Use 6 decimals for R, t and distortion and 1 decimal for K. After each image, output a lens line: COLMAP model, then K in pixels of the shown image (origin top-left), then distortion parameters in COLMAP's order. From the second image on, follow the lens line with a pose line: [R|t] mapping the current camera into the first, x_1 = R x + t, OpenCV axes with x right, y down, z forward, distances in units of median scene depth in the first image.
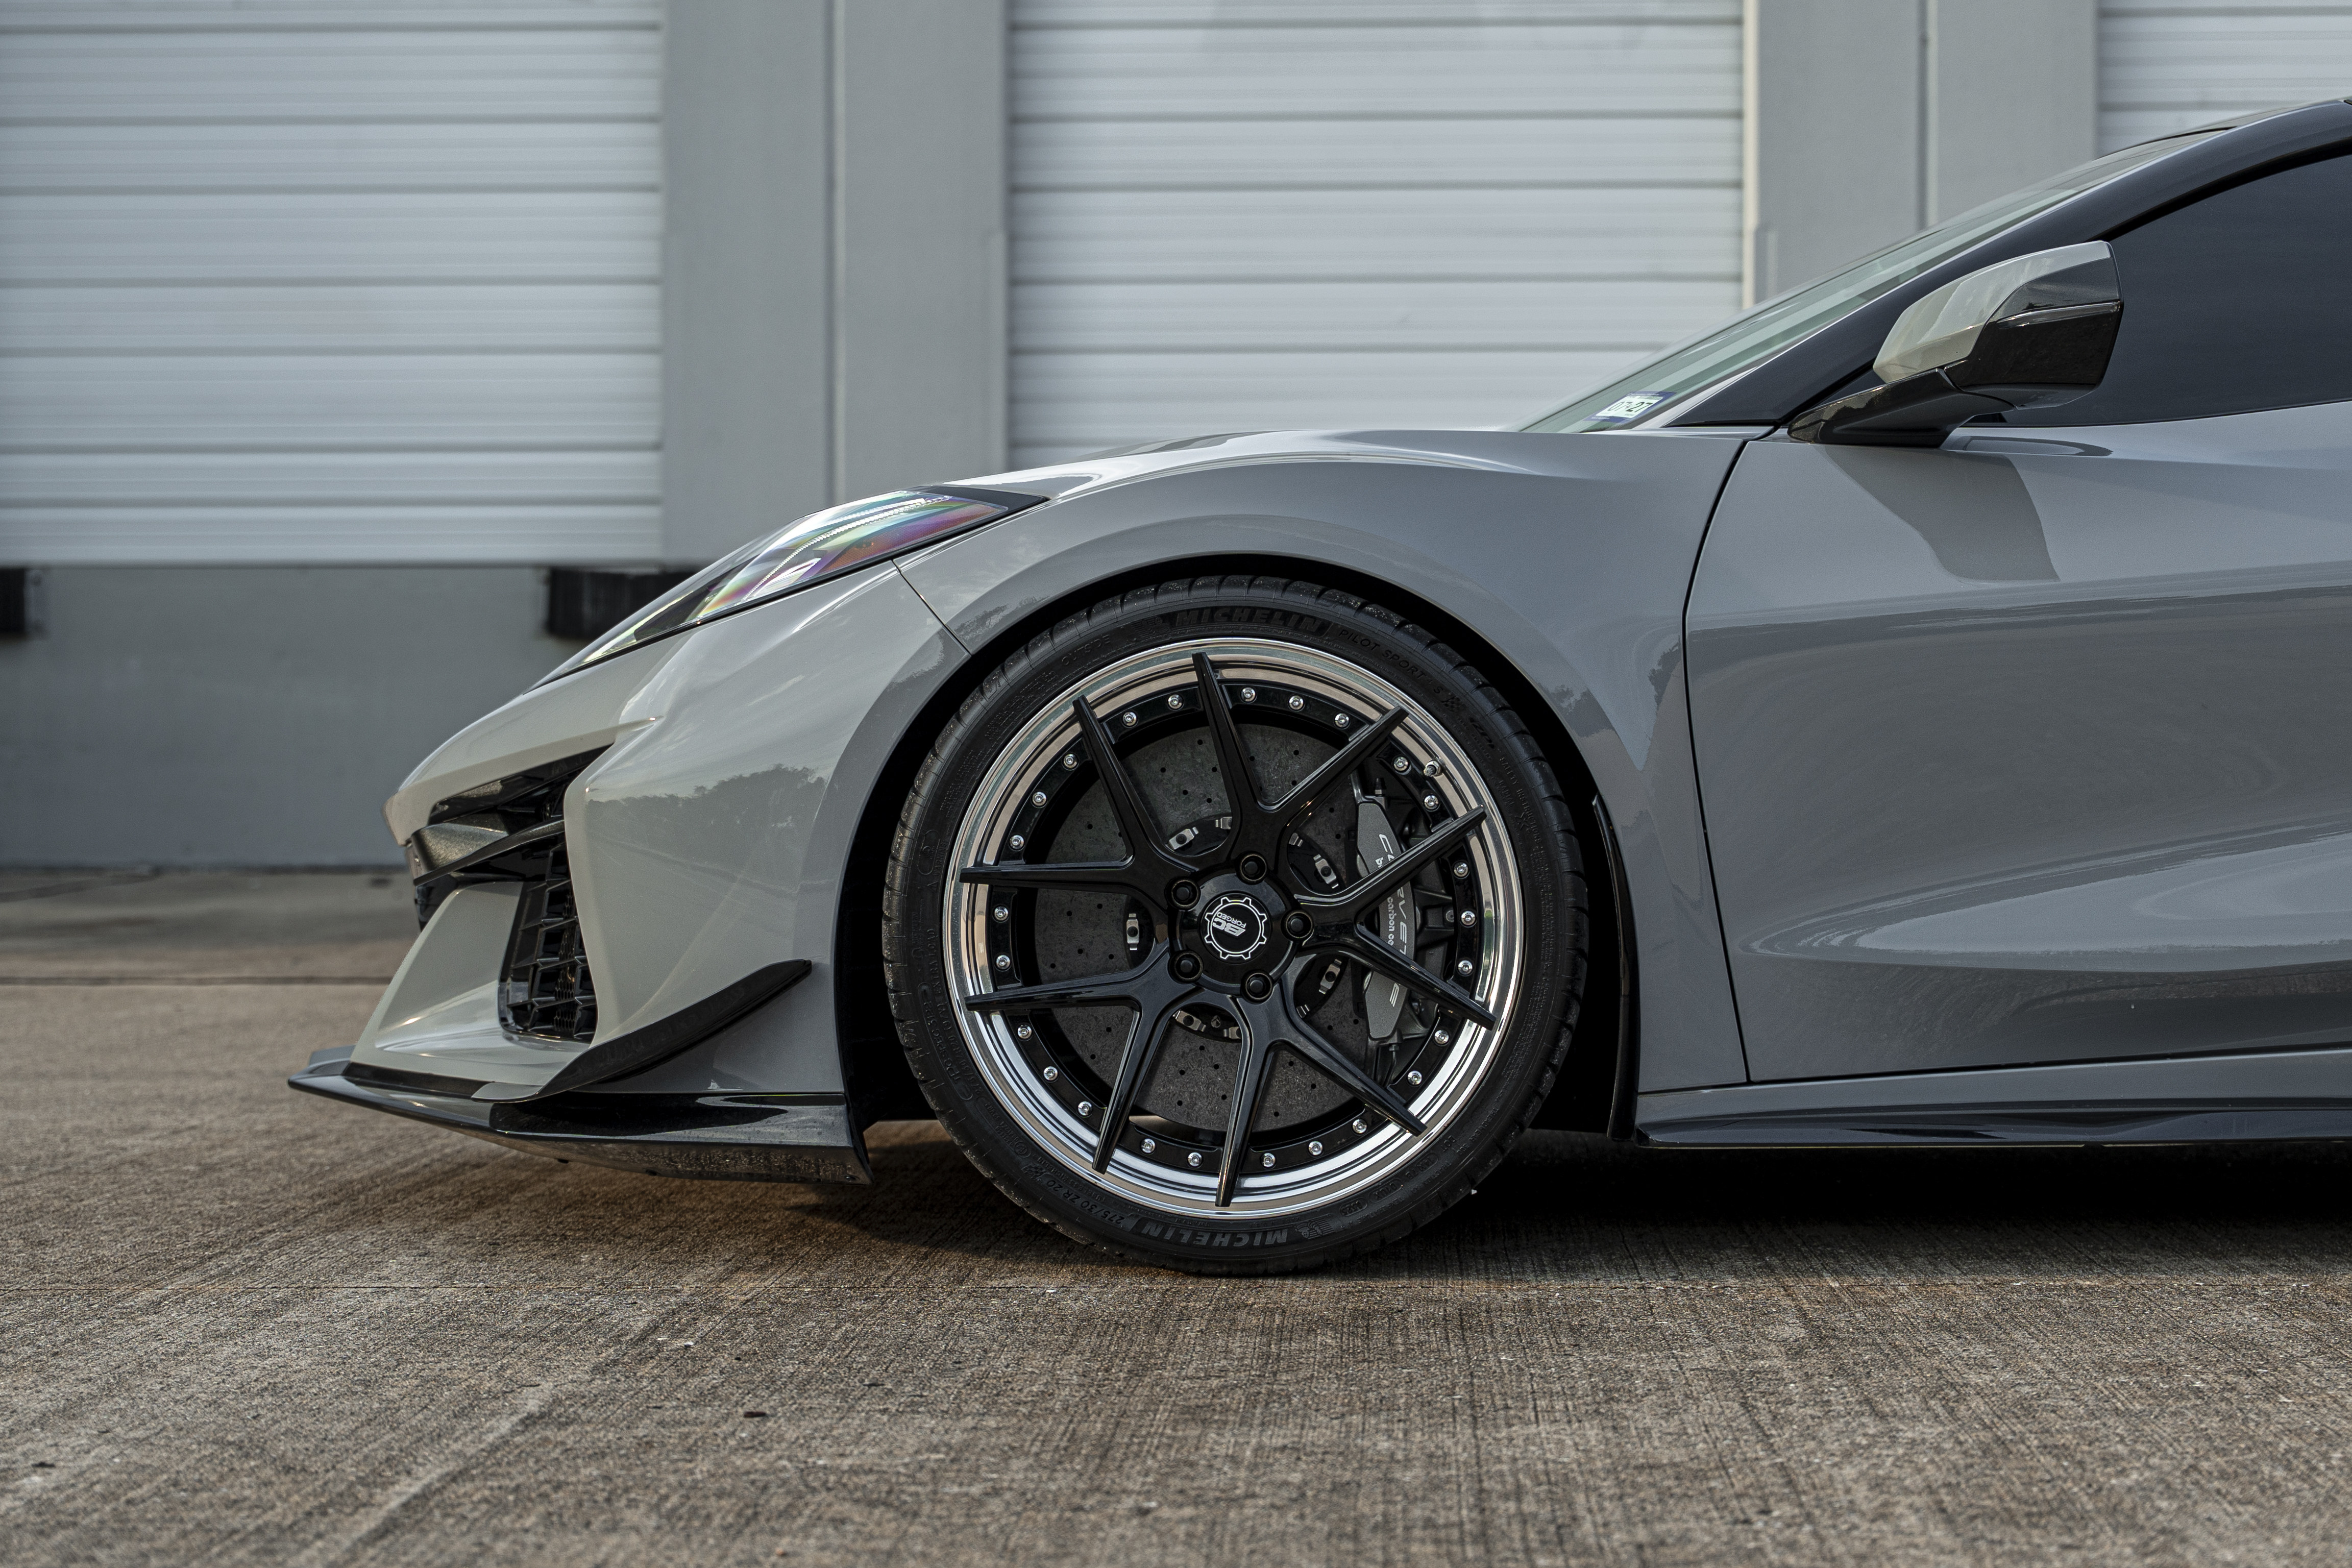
lens RADIAL K [[4543.6, 0, 1176.0], [0, 4543.6, 784.0], [0, 0, 1]] dist [0.032990, 0.054119]
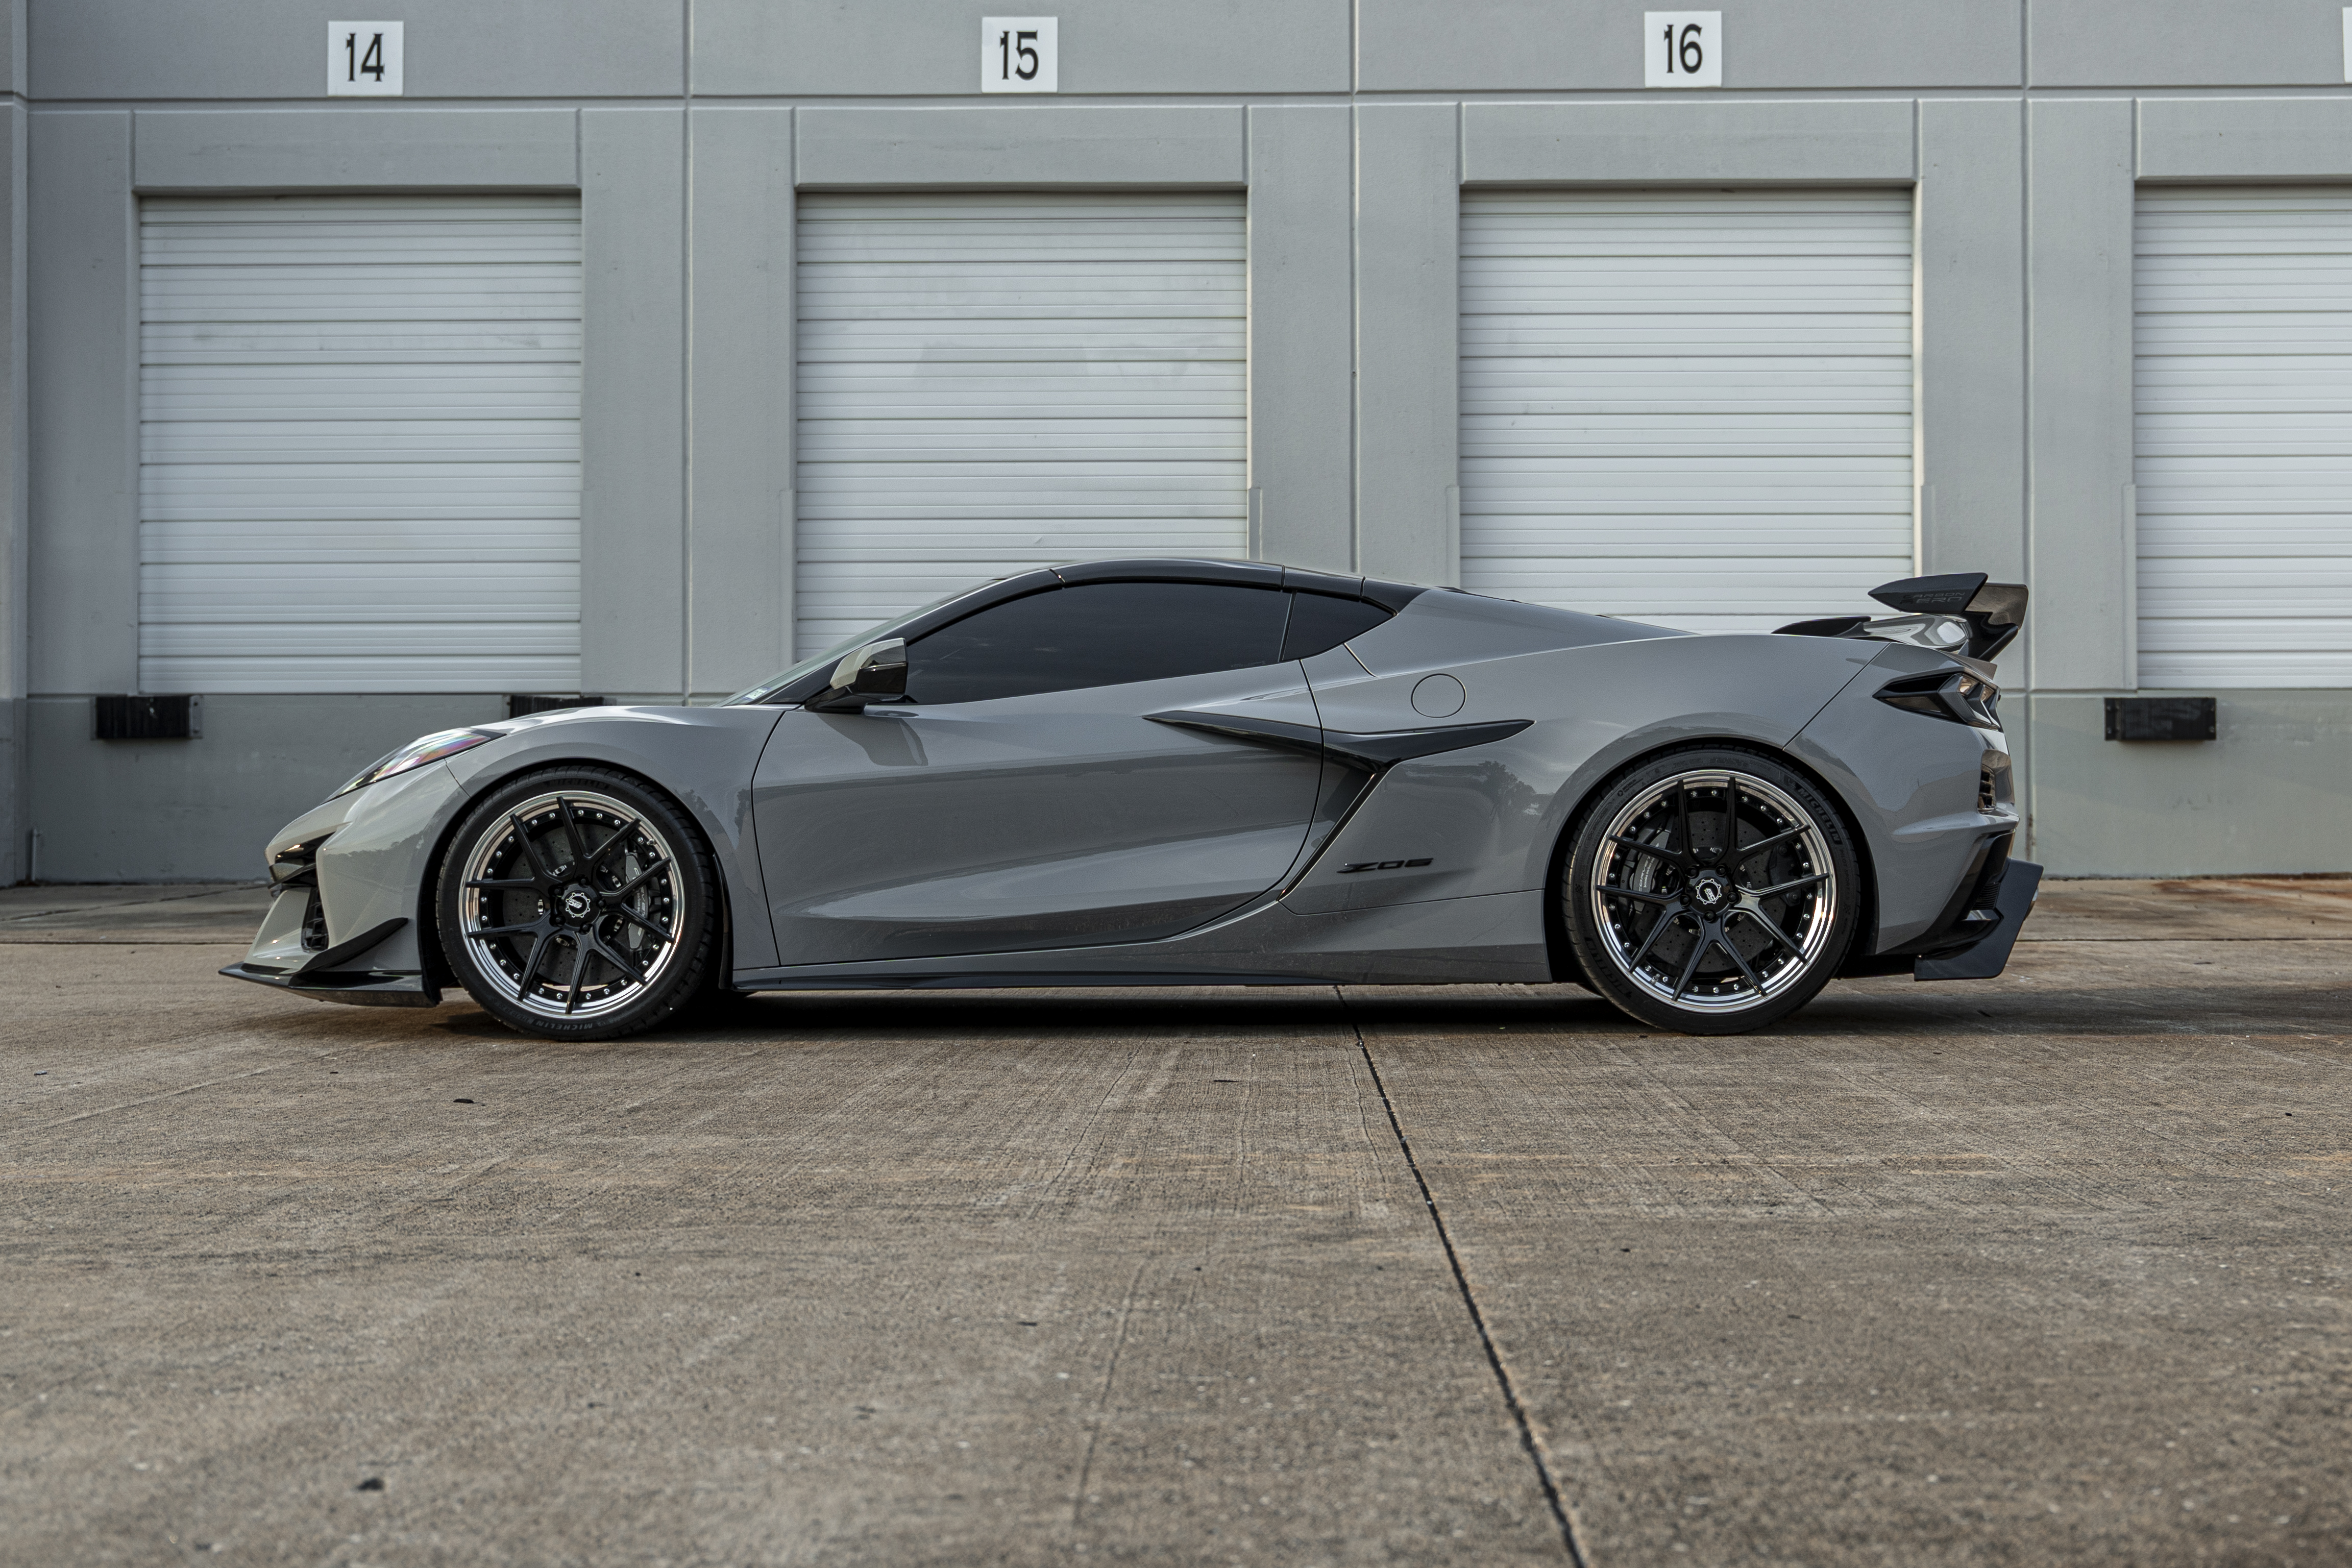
lens RADIAL K [[3449.4, 0, 1176.0], [0, 3449.4, 784.0], [0, 0, 1]] dist [-0.010597, 0.044056]
pose [[0.999878, -0.001019, 0.015592, 0.315741], [0.001164, 0.999957, -0.009231, -0.017500], [-0.015582, 0.009248, 0.999836, -0.923177]]
